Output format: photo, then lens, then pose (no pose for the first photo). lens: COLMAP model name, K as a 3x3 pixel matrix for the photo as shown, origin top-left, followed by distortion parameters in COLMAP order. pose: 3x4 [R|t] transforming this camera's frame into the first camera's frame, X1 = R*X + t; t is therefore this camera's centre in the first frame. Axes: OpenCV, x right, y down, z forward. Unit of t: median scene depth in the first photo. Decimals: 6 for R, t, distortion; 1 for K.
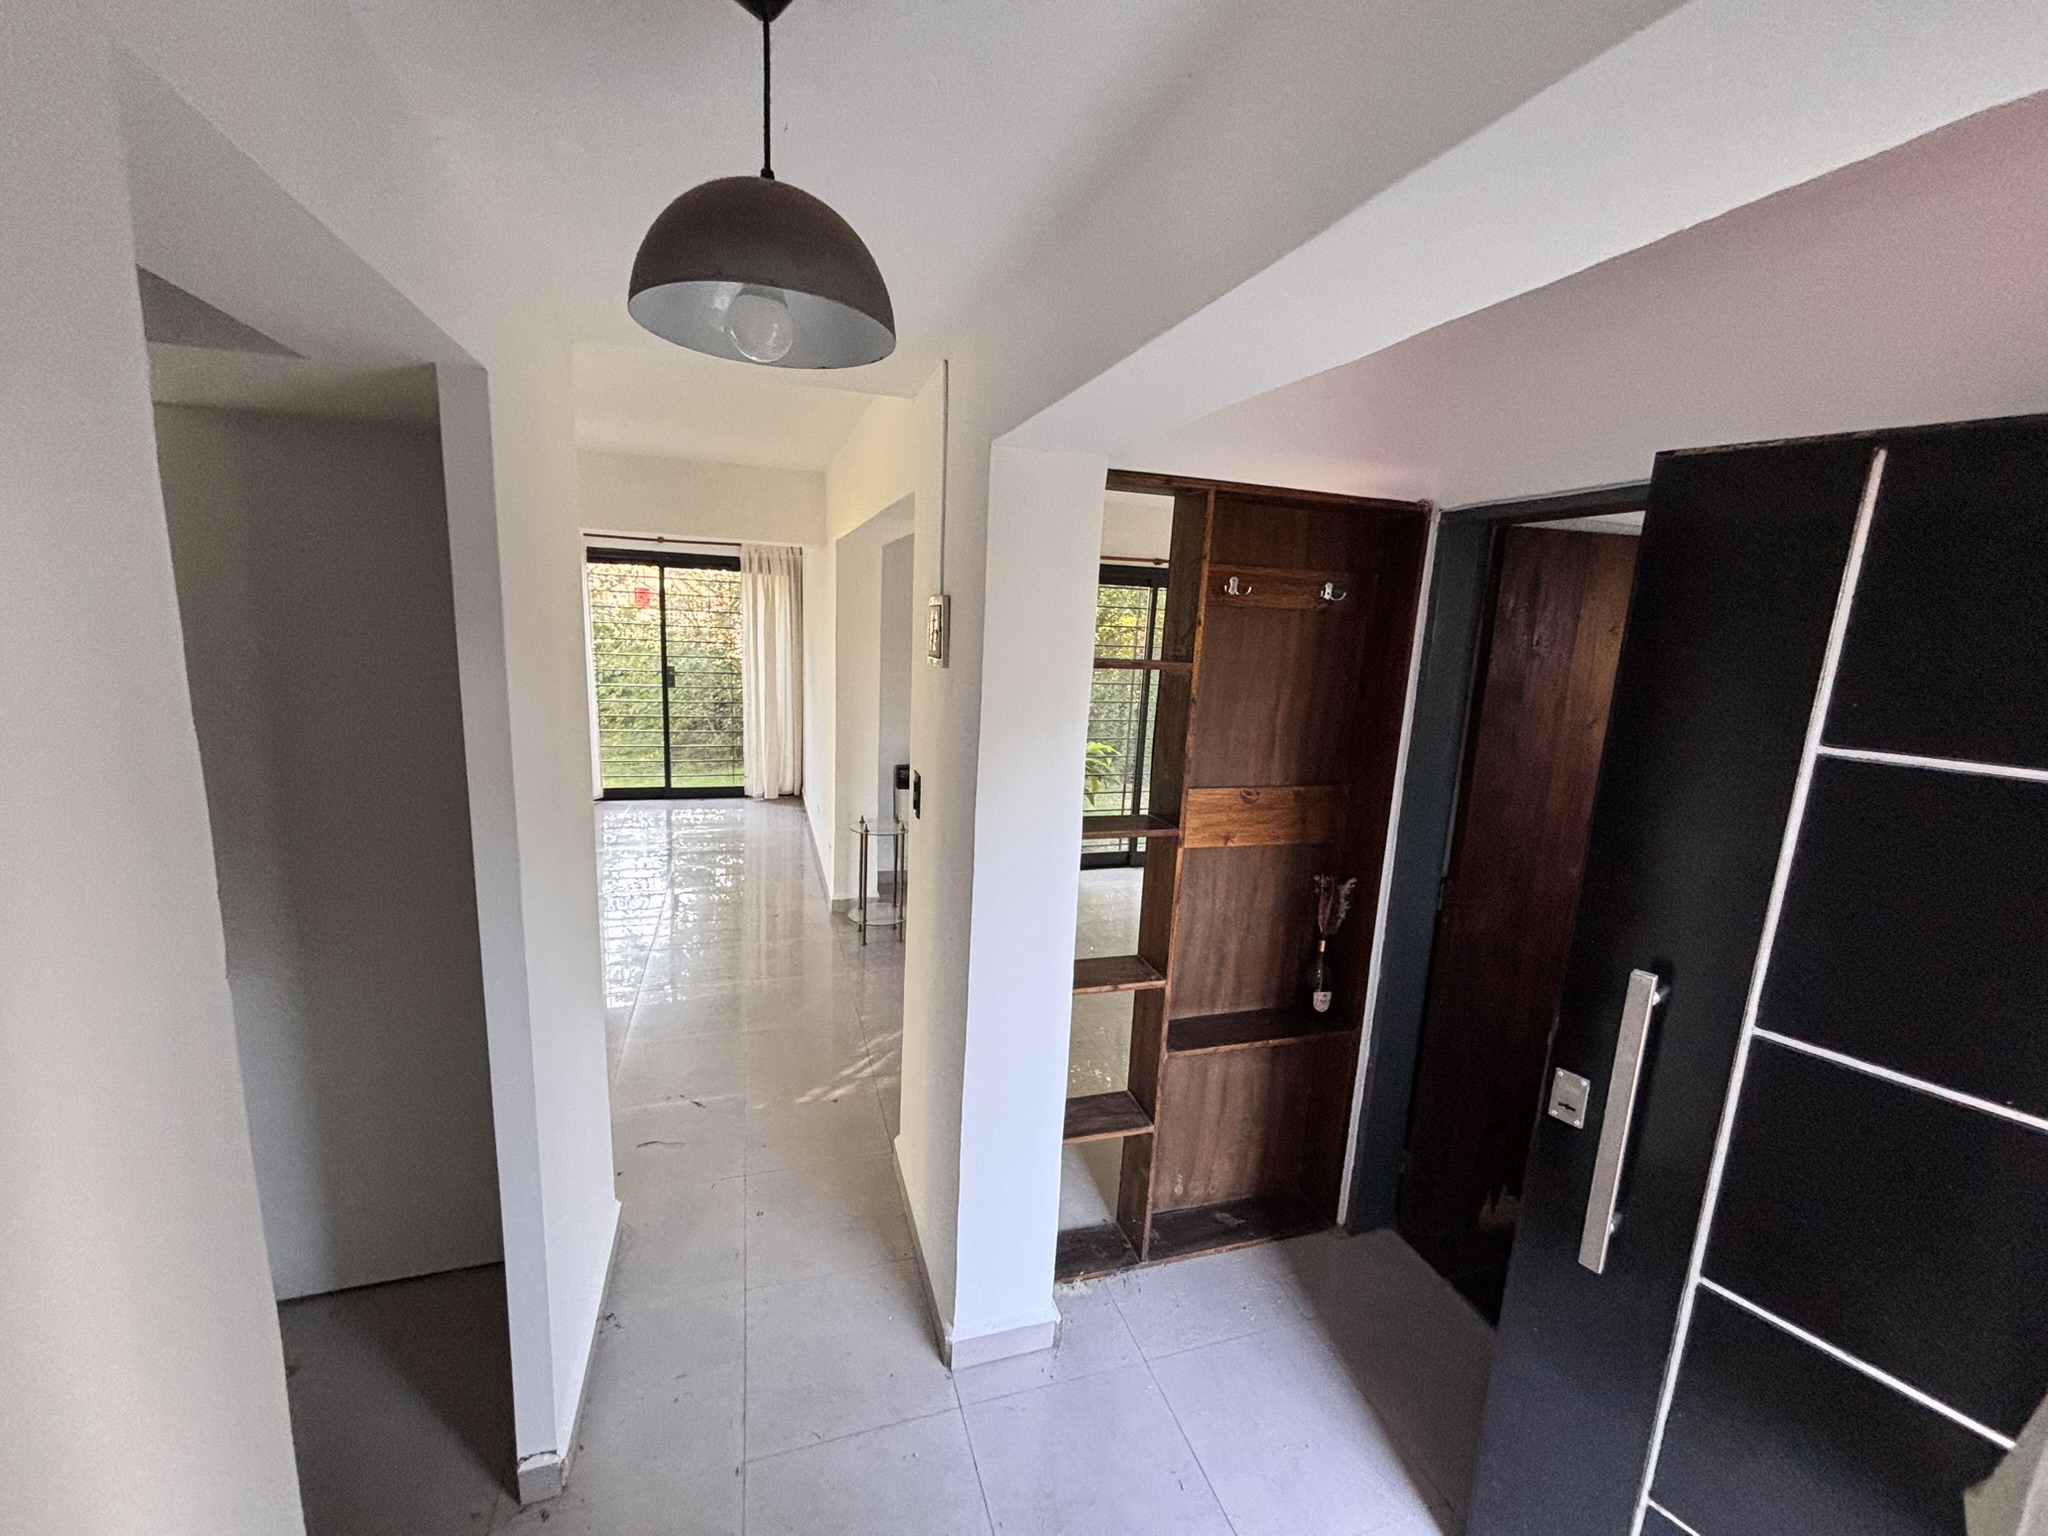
lens RADIAL K [[828.4, 0, 1017.4], [0, 828.4, 766.8], [0, 0, 1]] dist [0.001950, 0.000498]
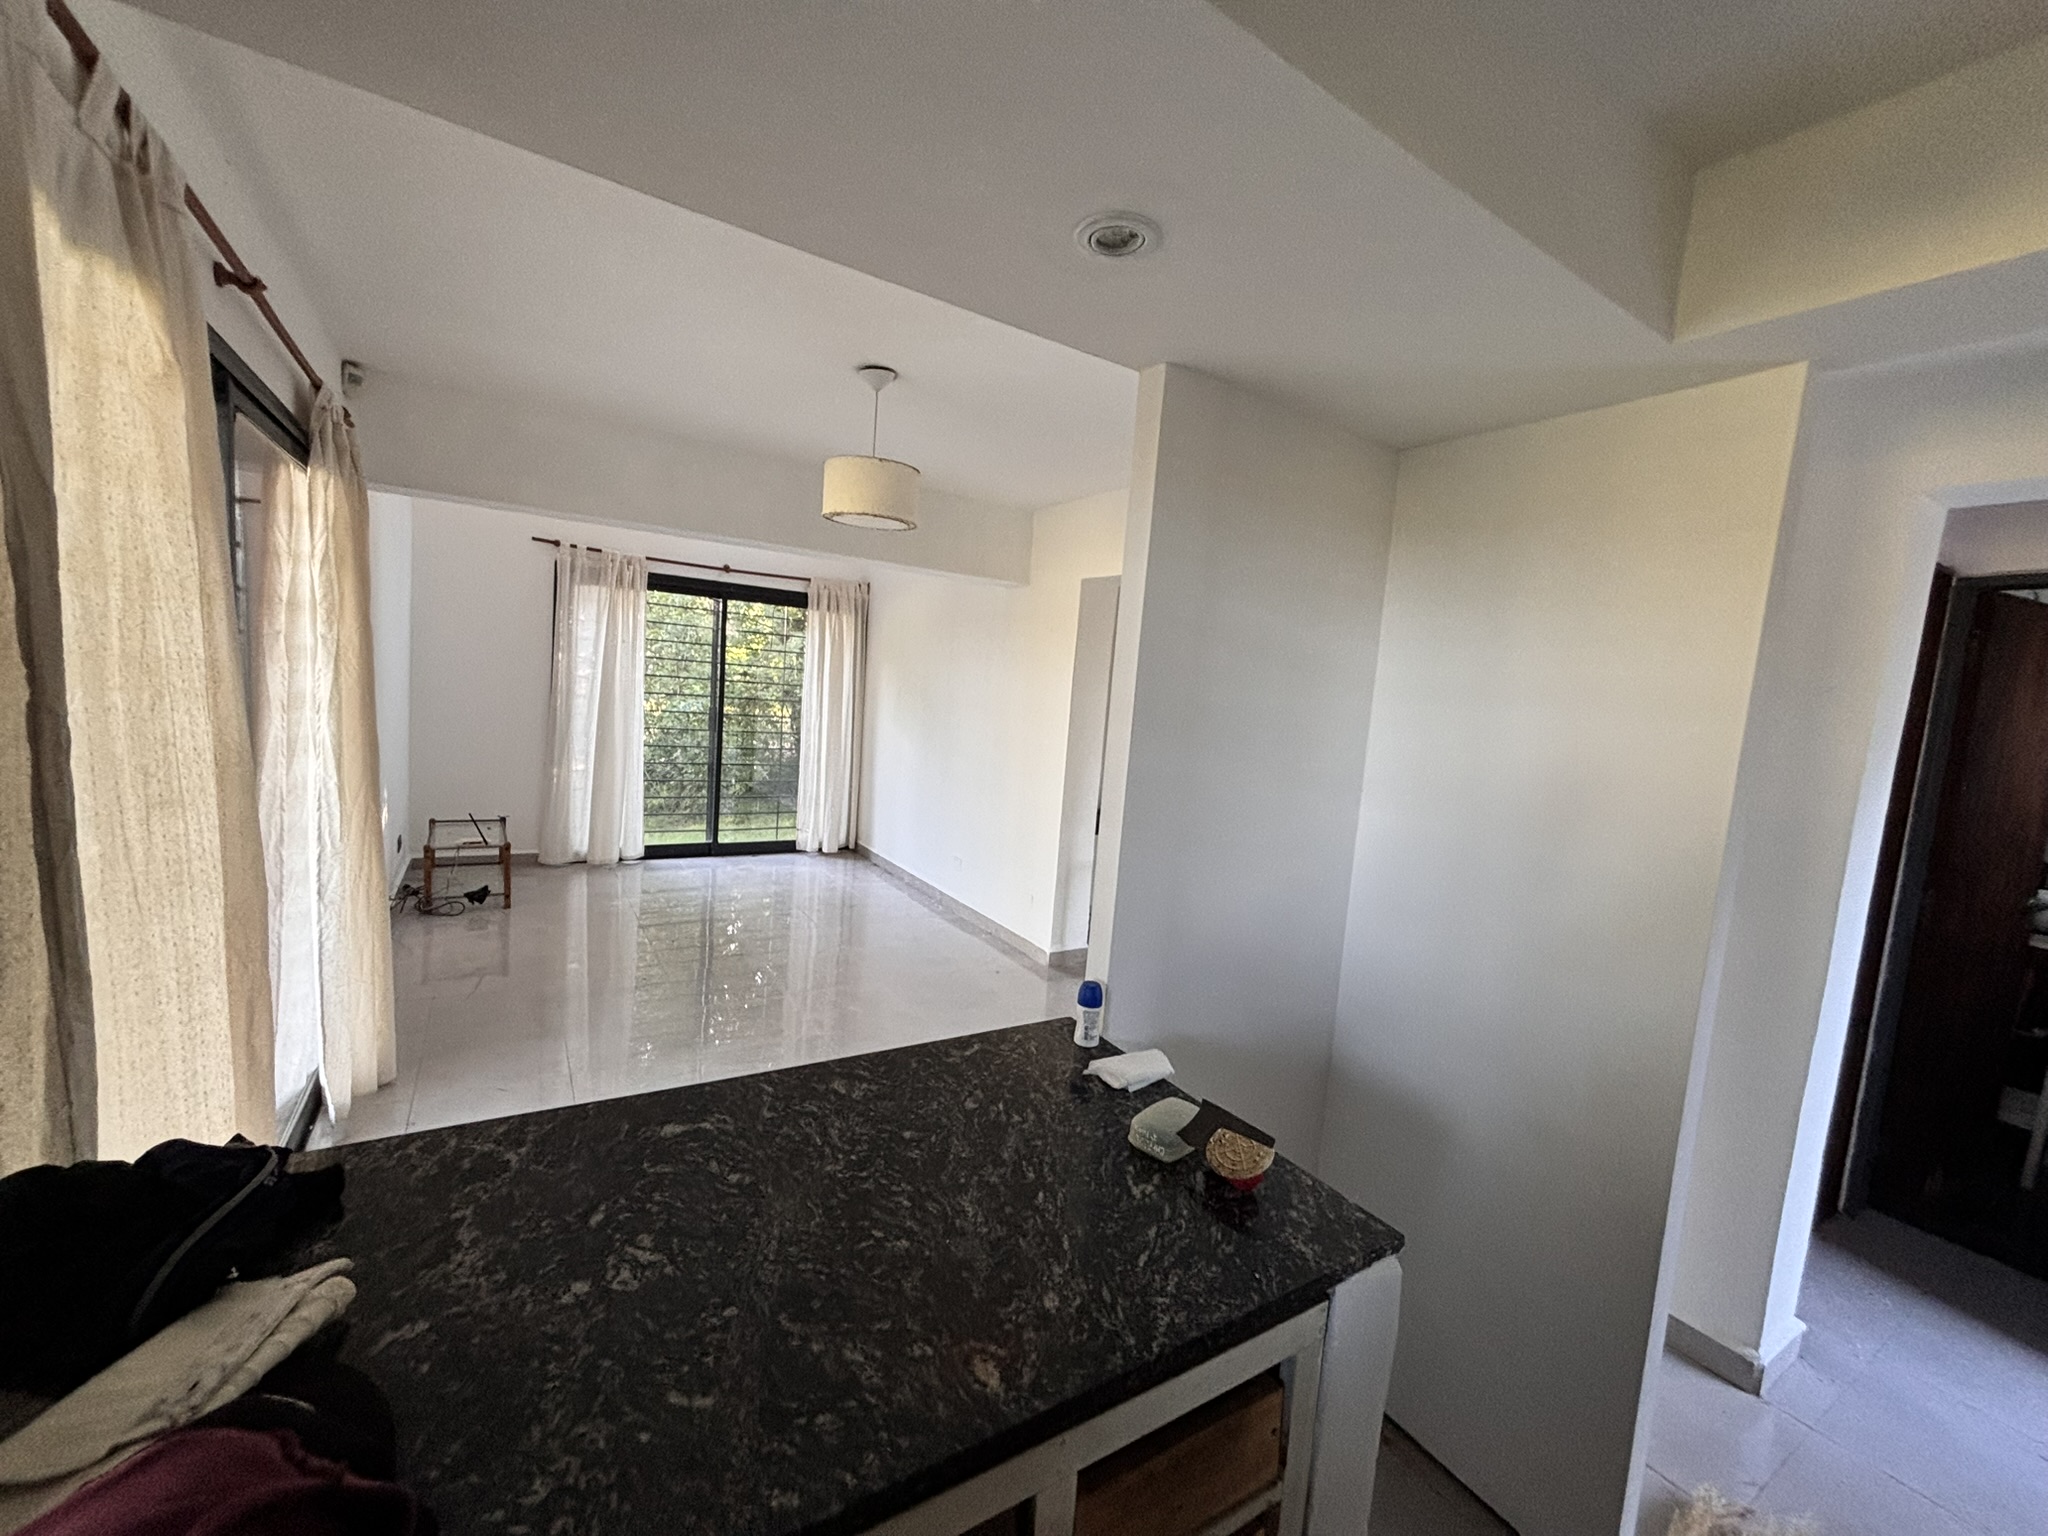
lens RADIAL K [[828.4, 0, 1024.4], [0, 828.4, 762.2], [0, 0, 1]] dist [0.001950, 0.000498]
pose [[0.969849, 0.001841, 0.243700, -0.322396], [0.015890, 0.997366, -0.070773, 0.006937], [-0.243188, 0.072512, 0.967265, 0.052031]]
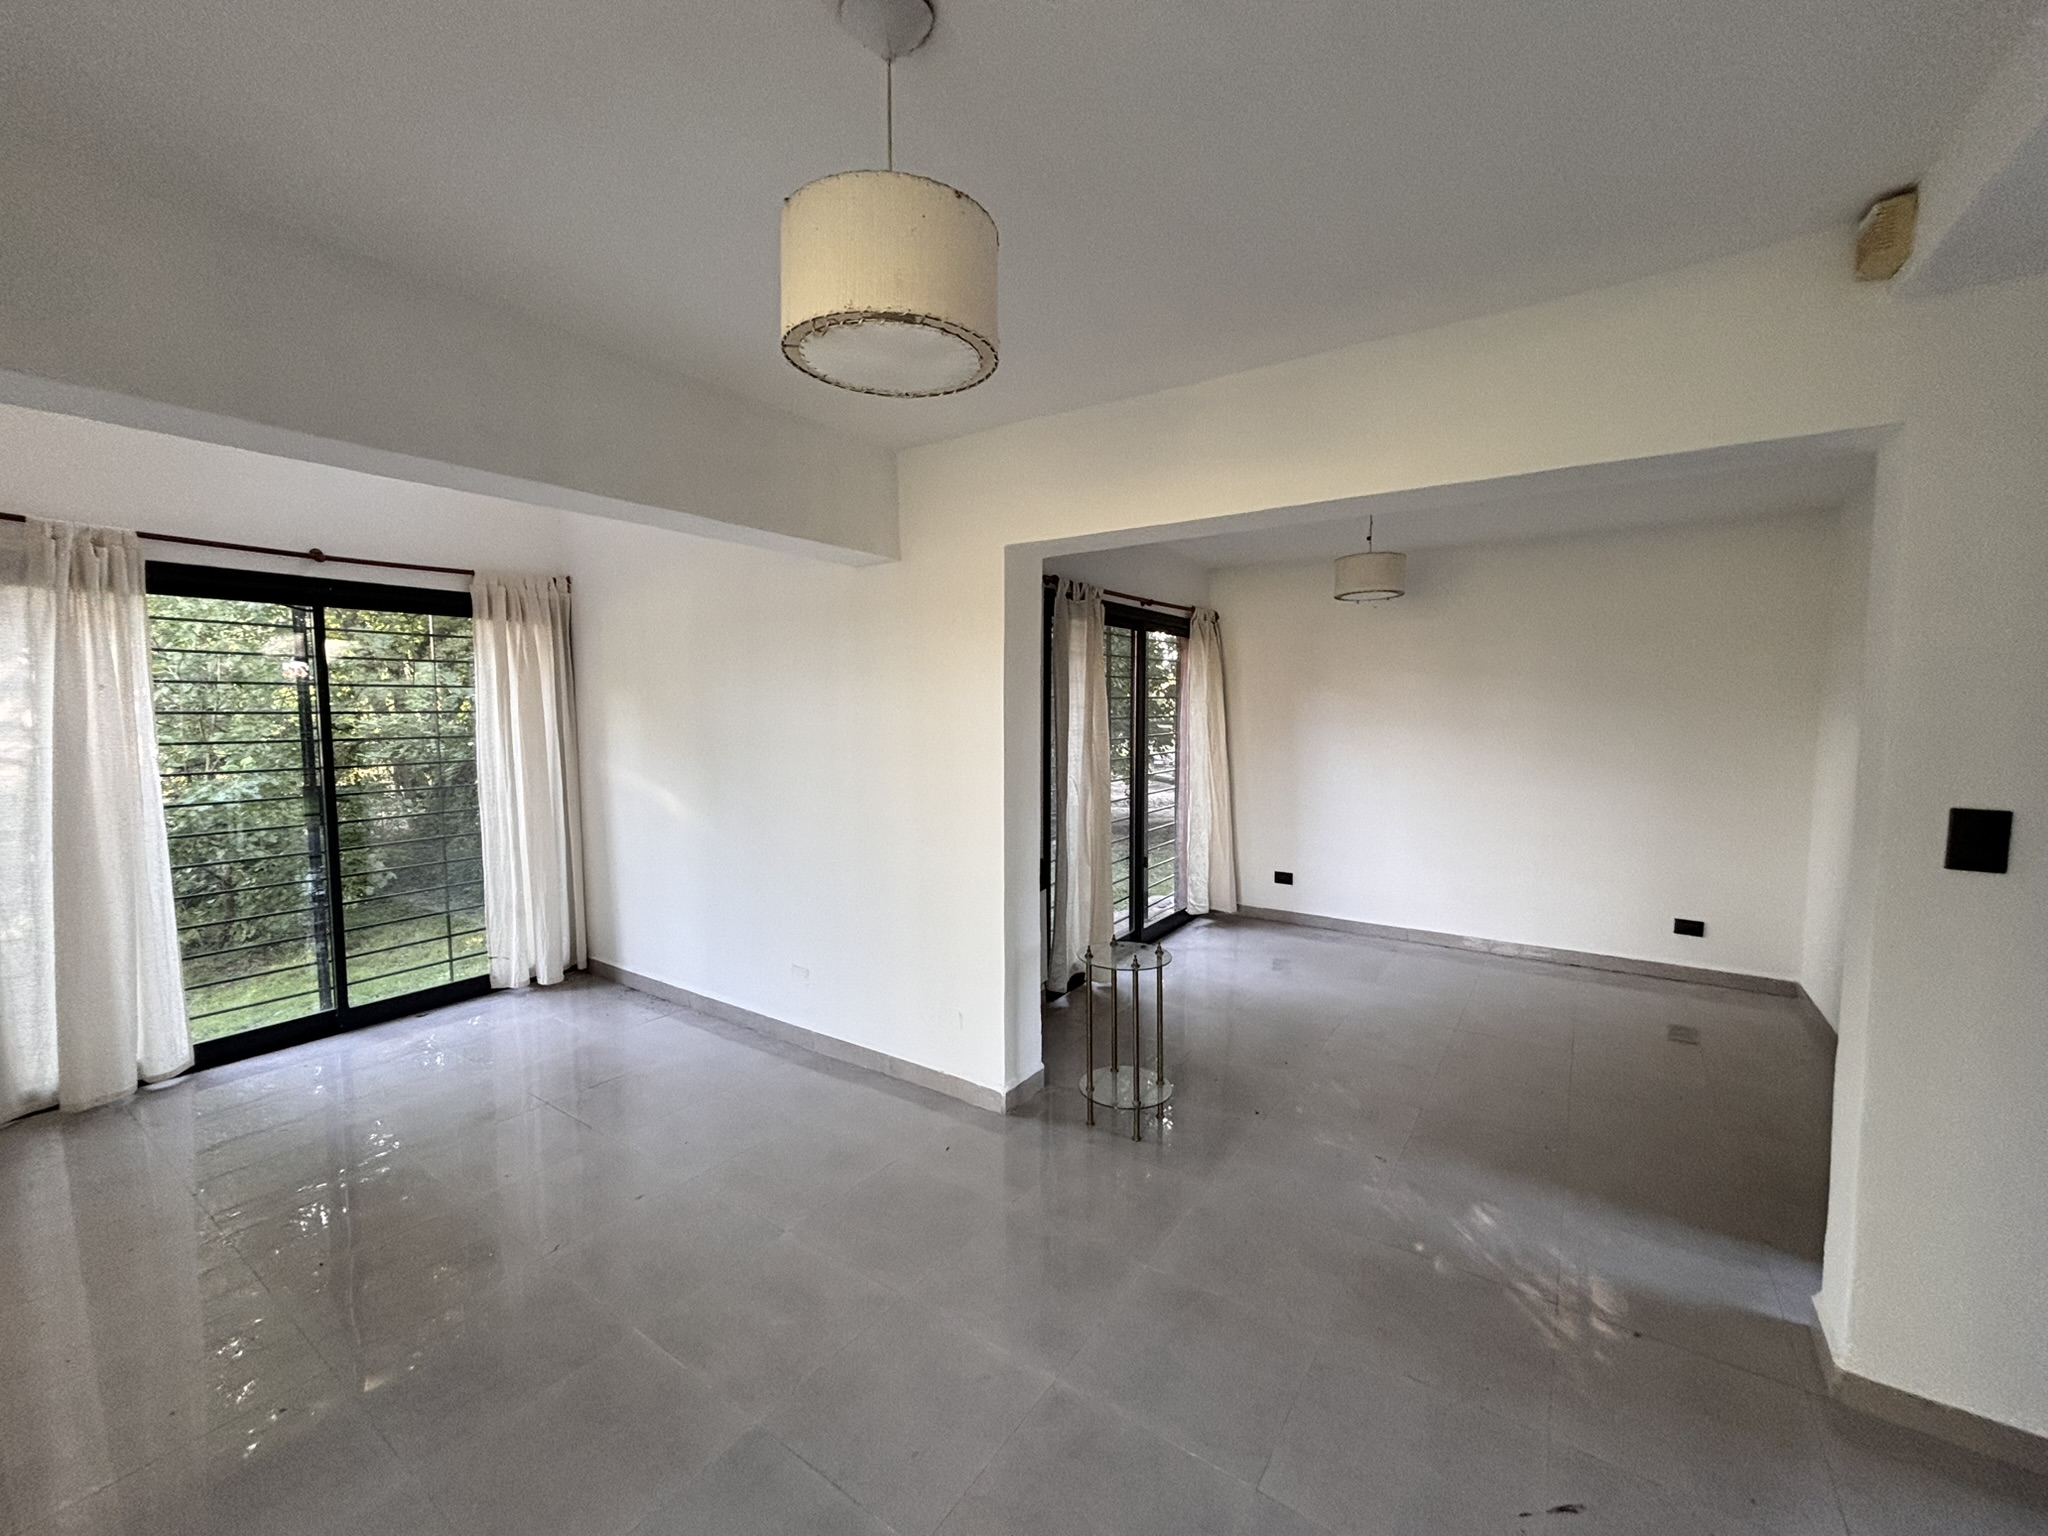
lens RADIAL K [[828.4, 0, 1008.9], [0, 828.4, 761.1], [0, 0, 1]] dist [0.001950, 0.000498]
pose [[0.798605, -0.092994, 0.594628, -0.388366], [0.153355, 0.986821, -0.051631, -0.040803], [-0.581990, 0.132422, 0.802341, 0.300957]]
